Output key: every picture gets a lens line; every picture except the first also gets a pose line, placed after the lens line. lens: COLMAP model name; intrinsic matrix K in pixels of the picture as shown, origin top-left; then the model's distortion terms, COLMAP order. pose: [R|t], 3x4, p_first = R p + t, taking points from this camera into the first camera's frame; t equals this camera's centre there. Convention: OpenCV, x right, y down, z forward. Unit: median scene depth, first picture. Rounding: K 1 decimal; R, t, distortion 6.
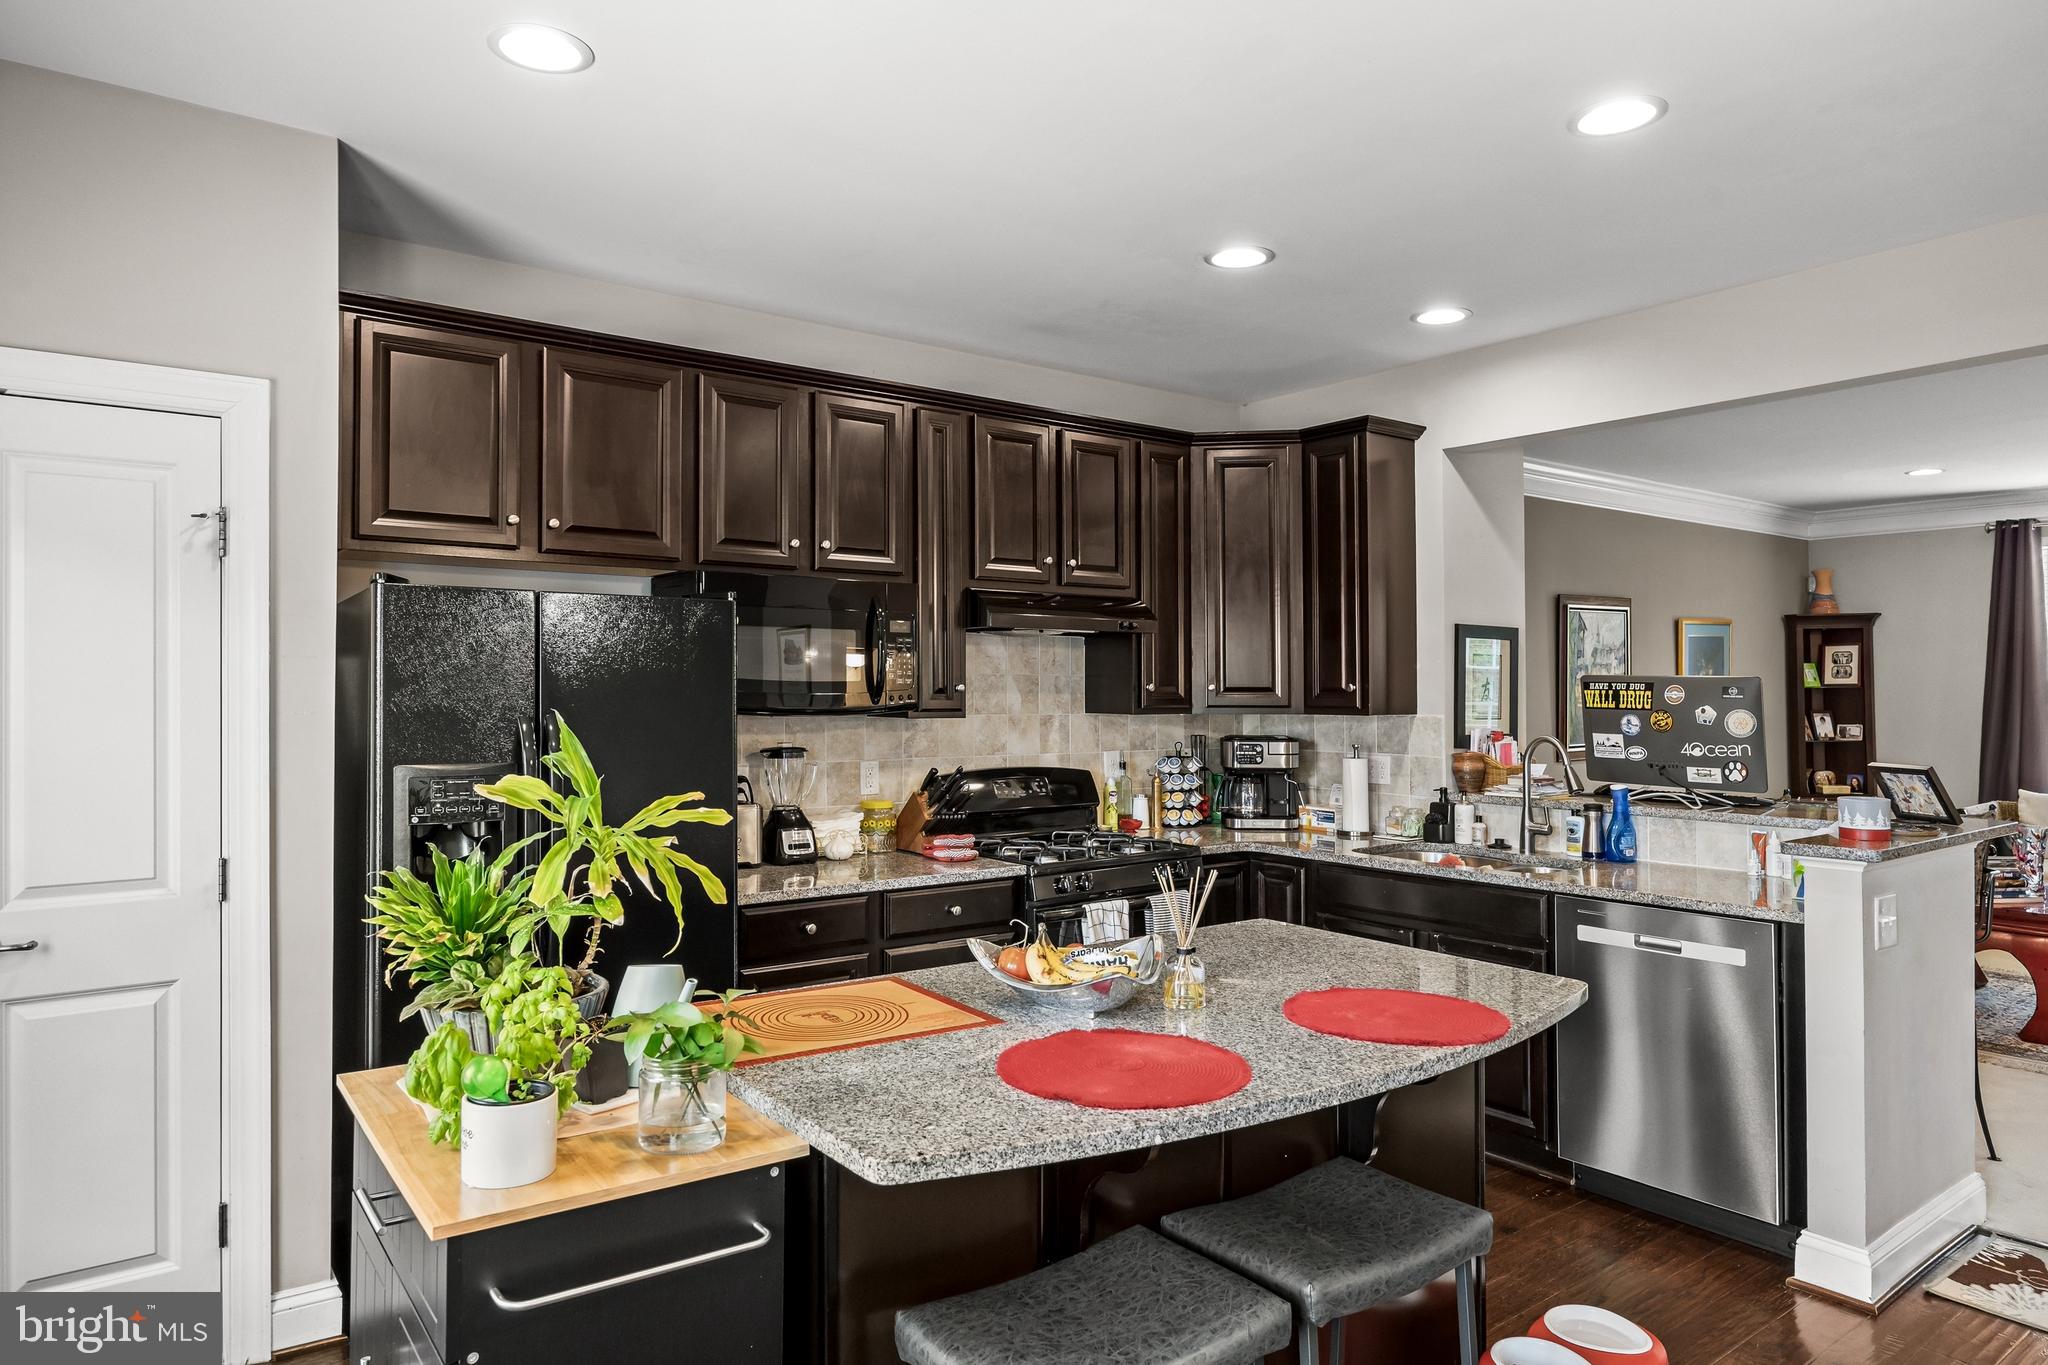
lens RADIAL K [[1271.9, 0, 1028.8], [0, 1271.9, 664.6], [0, 0, 1]] dist [-0.004079, 0.002053]
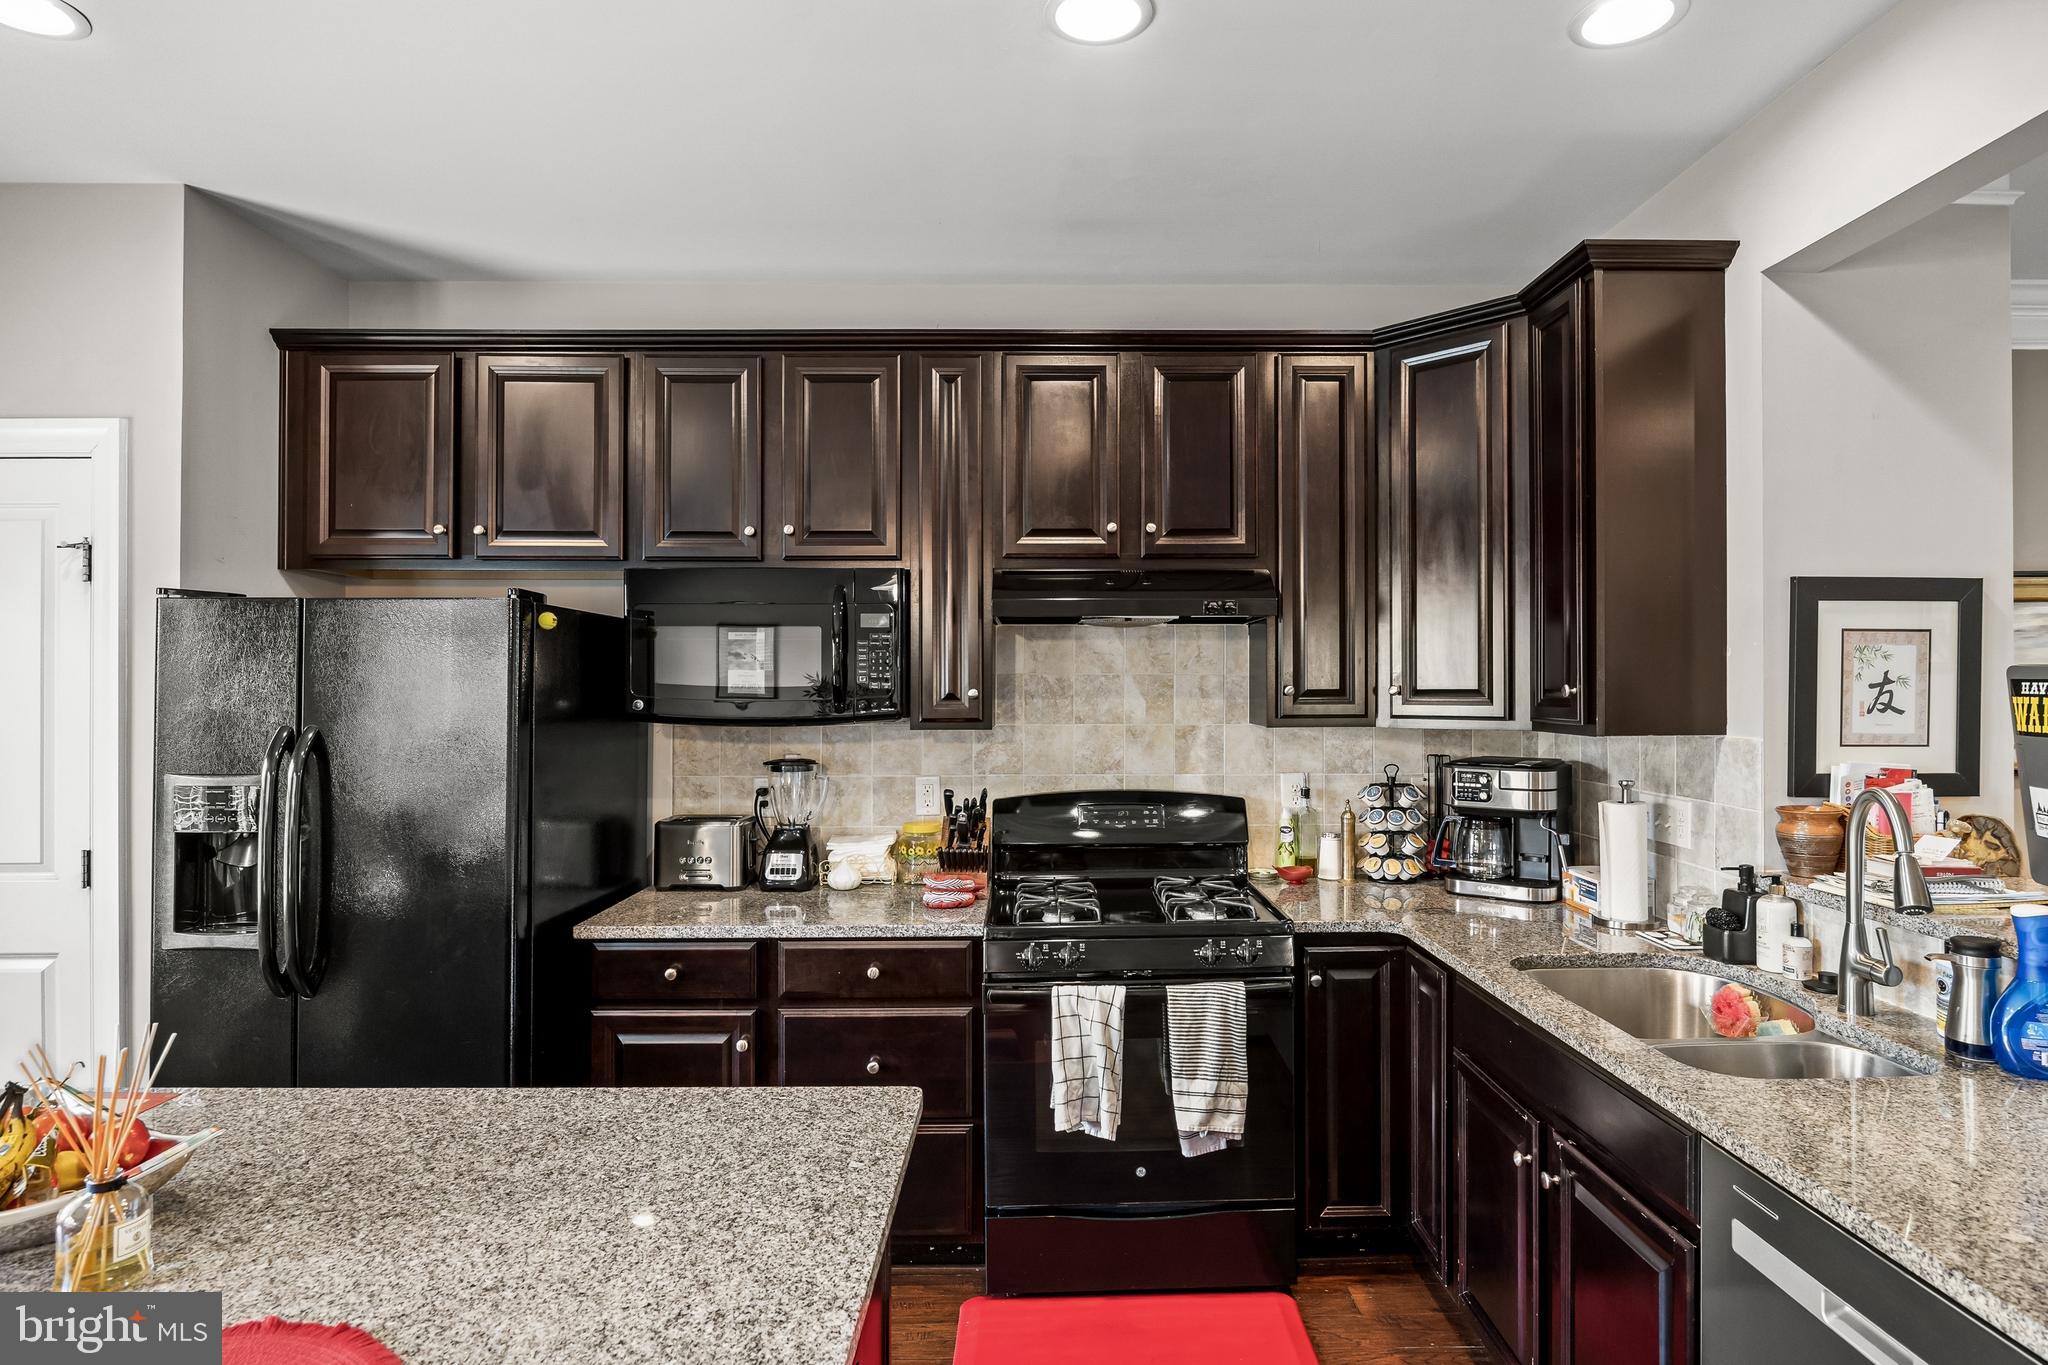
lens RADIAL K [[1093.4, 0, 1051.6], [0, 1093.4, 686.6], [0, 0, 1]] dist [-0.009193, -0.002559]
pose [[0.809422, -0.003498, -0.587217, 0.347274], [0.016350, 0.999729, 0.016582, 0.003114], [0.587000, -0.023023, 0.809260, 0.406912]]
